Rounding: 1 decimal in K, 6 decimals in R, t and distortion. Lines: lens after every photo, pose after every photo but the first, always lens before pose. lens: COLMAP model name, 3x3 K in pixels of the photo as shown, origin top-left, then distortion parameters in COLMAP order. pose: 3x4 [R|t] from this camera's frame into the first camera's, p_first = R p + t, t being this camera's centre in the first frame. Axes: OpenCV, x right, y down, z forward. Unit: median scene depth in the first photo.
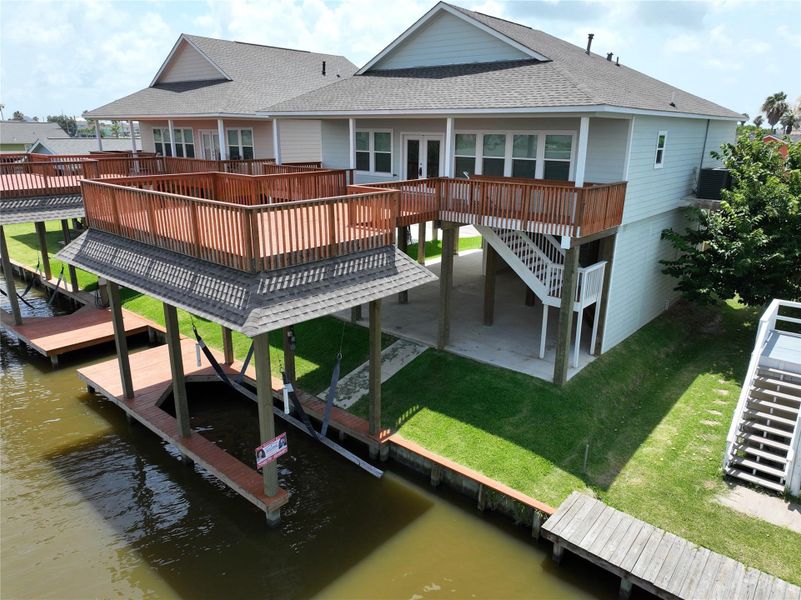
lens RADIAL K [[550.9, 0, 400.7], [0, 550.9, 299.4], [0, 0, 1]] dist [-0.008384, 0.002811]
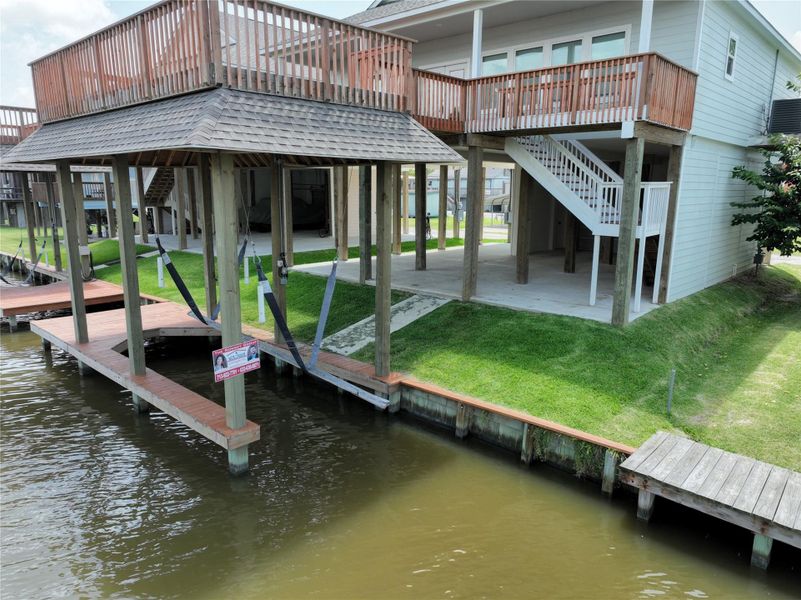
lens RADIAL K [[550.9, 0, 399.7], [0, 550.9, 303.4], [0, 0, 1]] dist [-0.008384, 0.002811]
pose [[0.999305, 0.006980, -0.036621, 0.004620], [-0.010166, 0.996108, -0.087554, 0.198127], [0.035868, 0.087865, 0.995486, 0.211607]]
